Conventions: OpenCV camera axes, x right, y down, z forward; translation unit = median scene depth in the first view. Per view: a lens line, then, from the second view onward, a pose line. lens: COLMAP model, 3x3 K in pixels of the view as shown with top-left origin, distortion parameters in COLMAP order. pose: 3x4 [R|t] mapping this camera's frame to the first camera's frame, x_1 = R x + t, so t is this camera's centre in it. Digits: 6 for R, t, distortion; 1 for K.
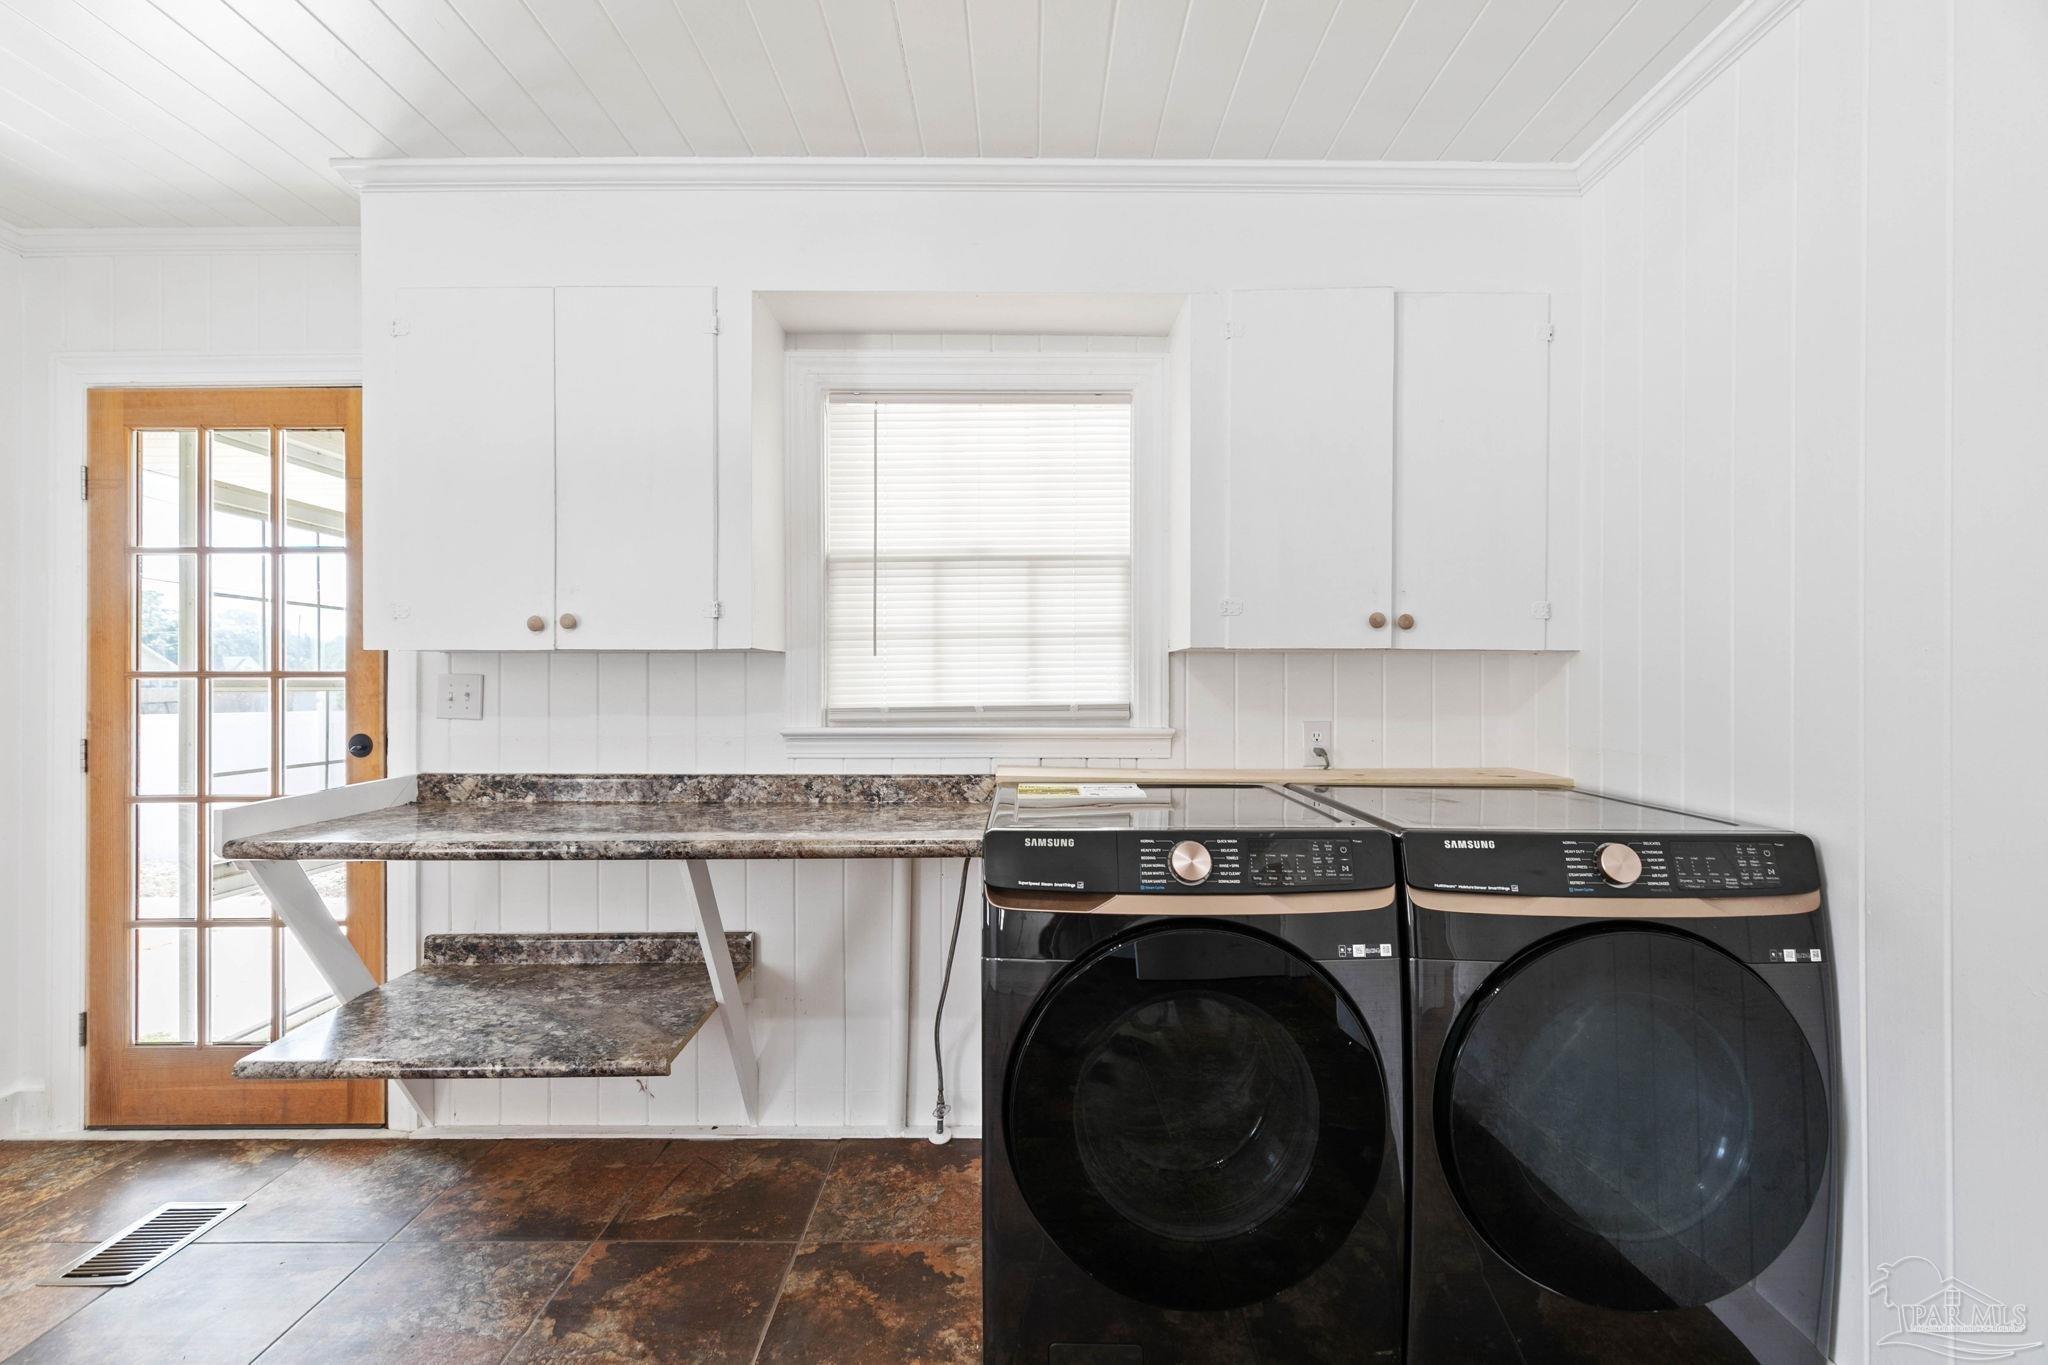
lens RADIAL K [[916.8, 0, 1022.4], [0, 916.8, 679.8], [0, 0, 1]] dist [-0.001027, -0.000775]
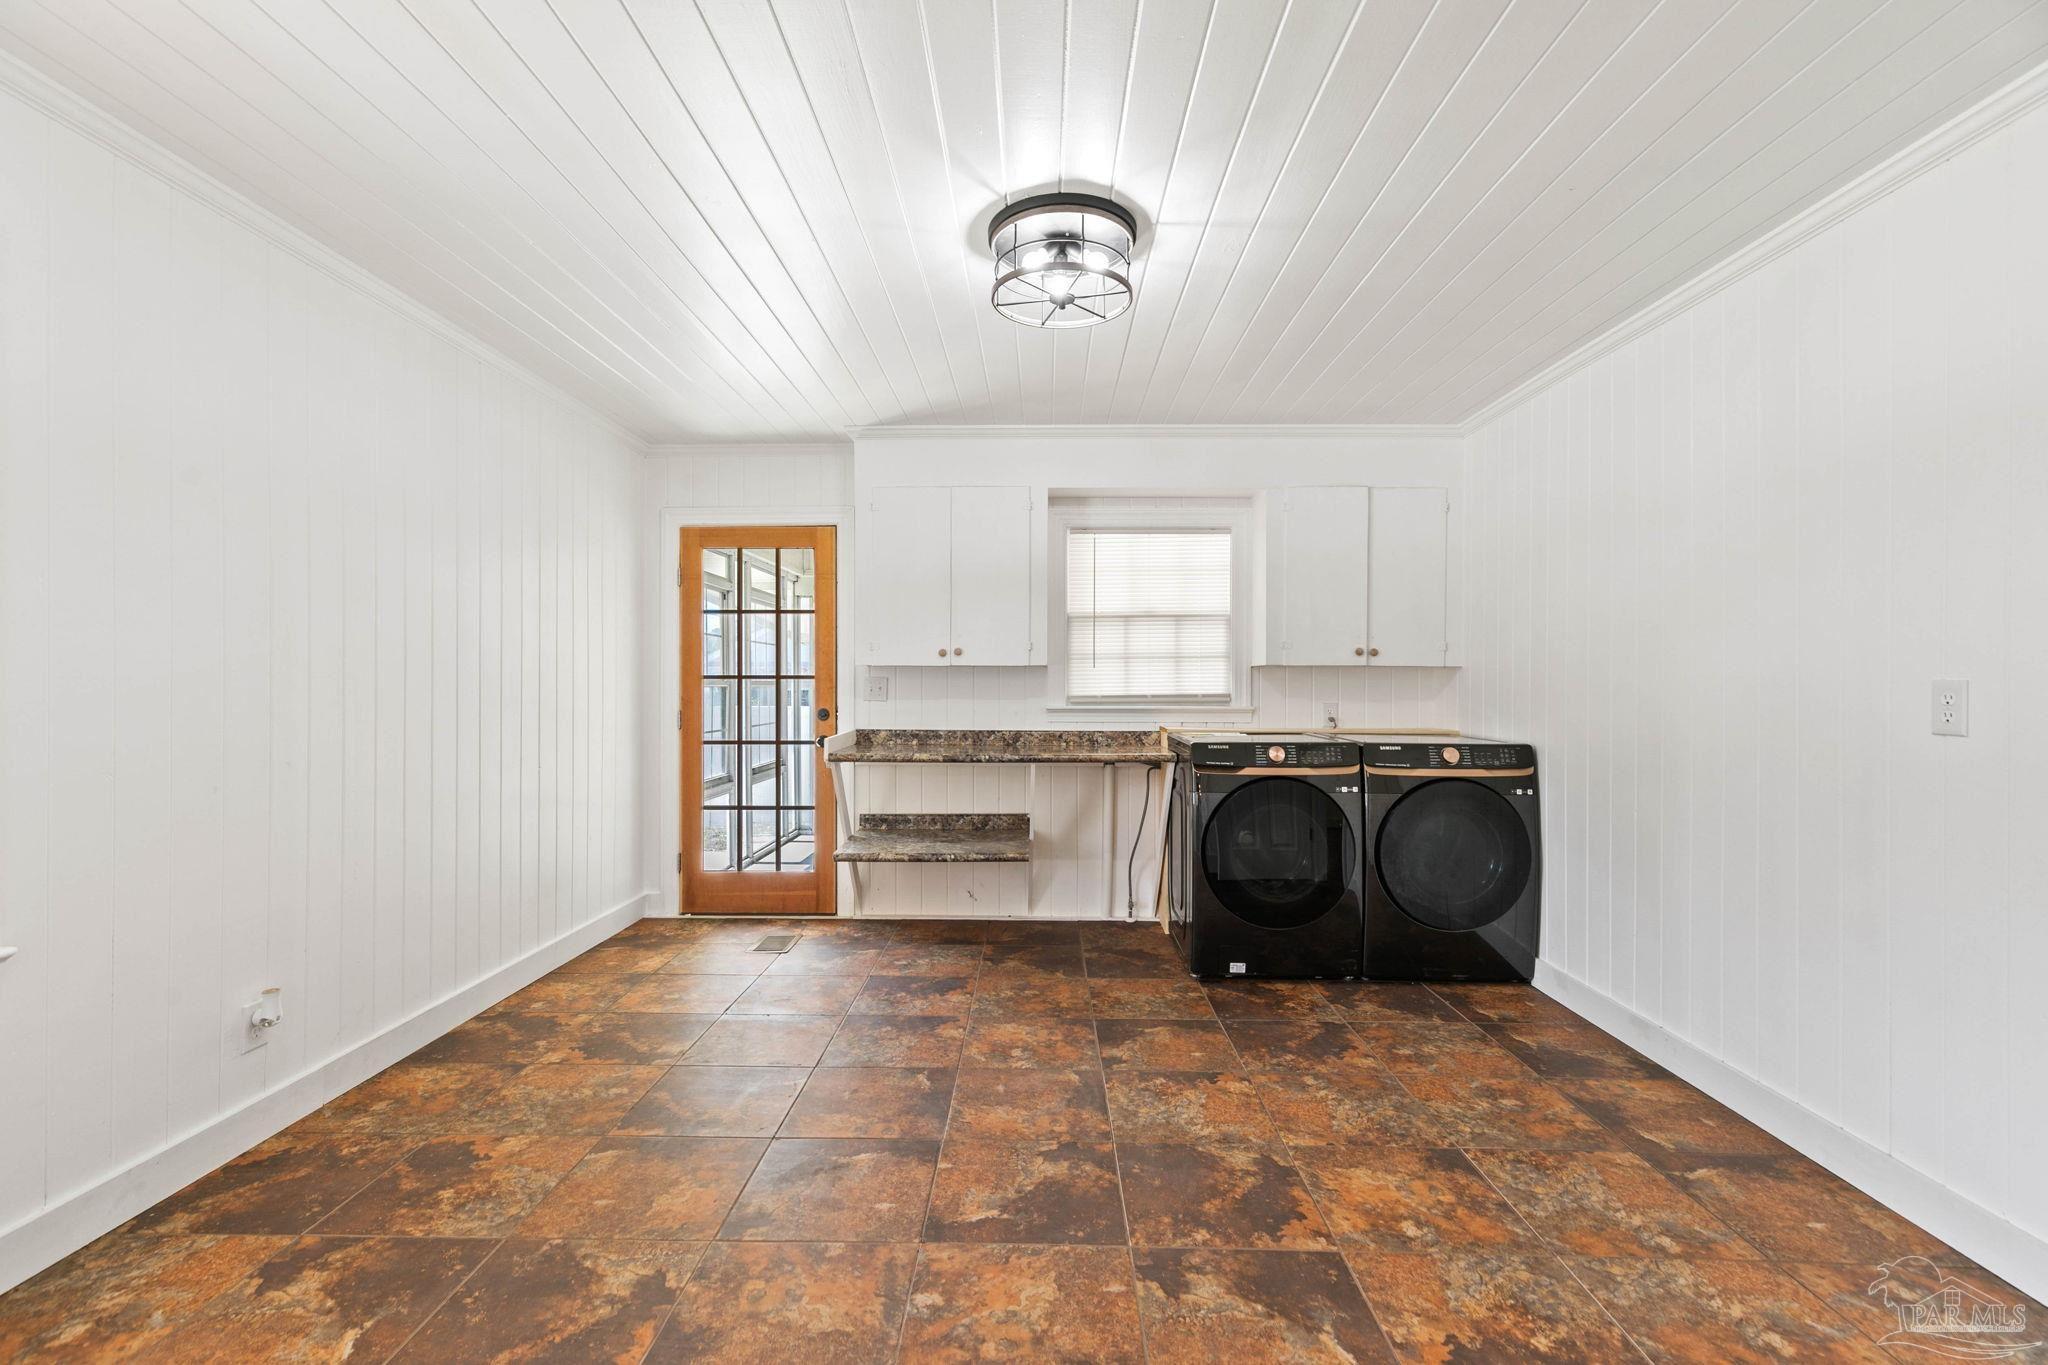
lens RADIAL K [[917.3, 0, 1019.5], [0, 917.3, 682.0], [0, 0, 1]] dist [0.003984, 0.001046]
pose [[0.999736, 0.001916, -0.022911, -0.276145], [-0.001886, 0.999997, 0.001303, 0.000694], [0.022913, -0.001259, 0.999737, -0.909390]]
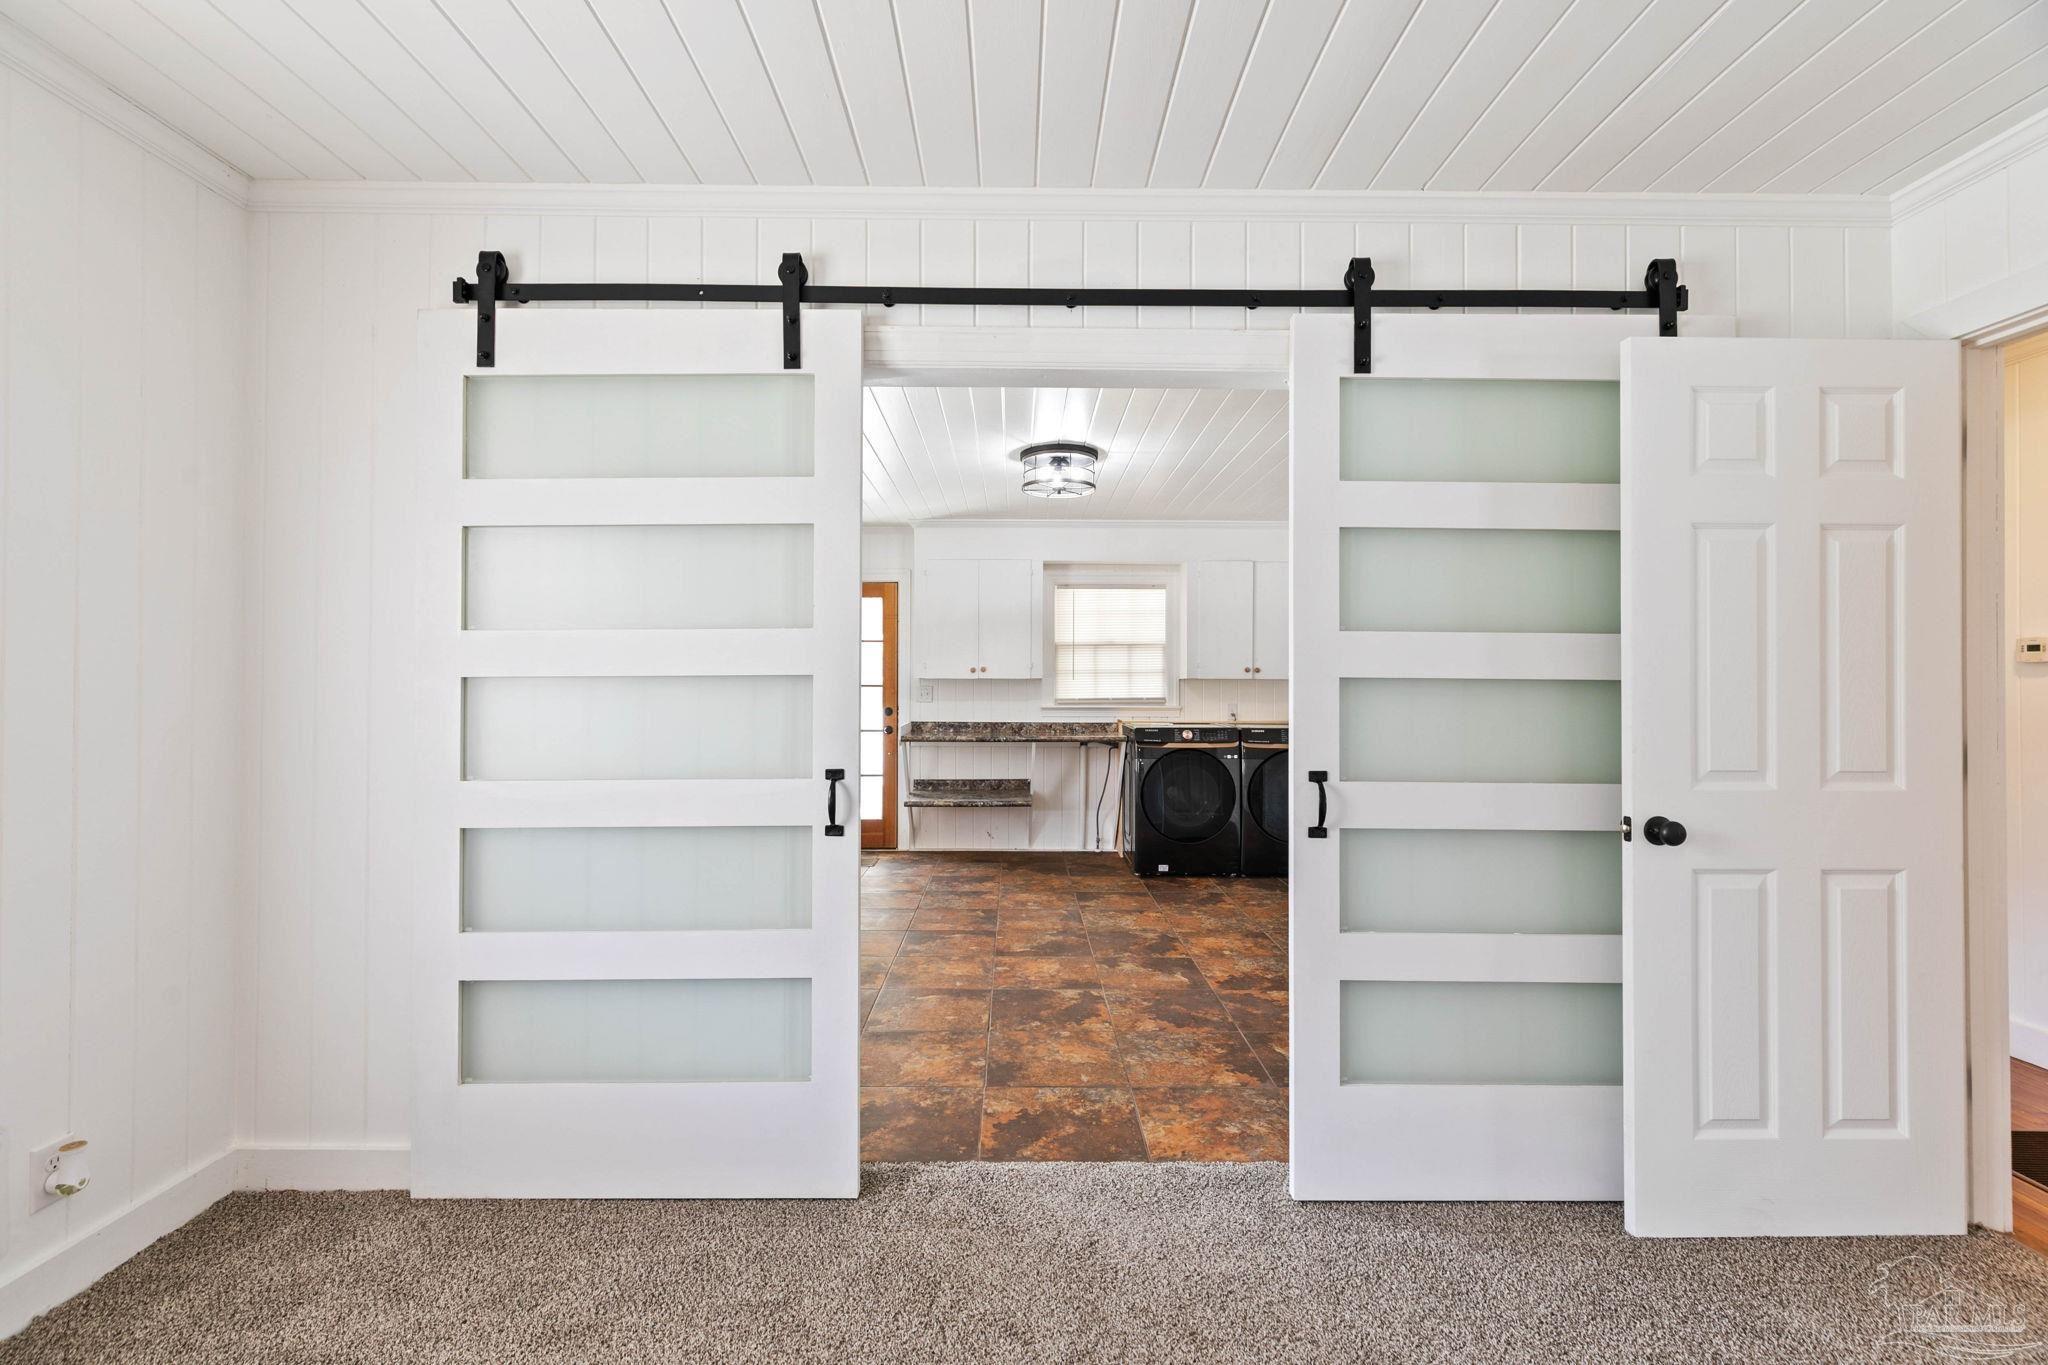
lens RADIAL K [[916.8, 0, 1022.4], [0, 916.8, 679.8], [0, 0, 1]] dist [-0.001027, -0.000775]
pose [[0.999964, 0.002949, 0.007952, -0.343904], [-0.002899, 0.999976, -0.006292, -0.008408], [-0.007971, 0.006268, 0.999949, -1.811484]]
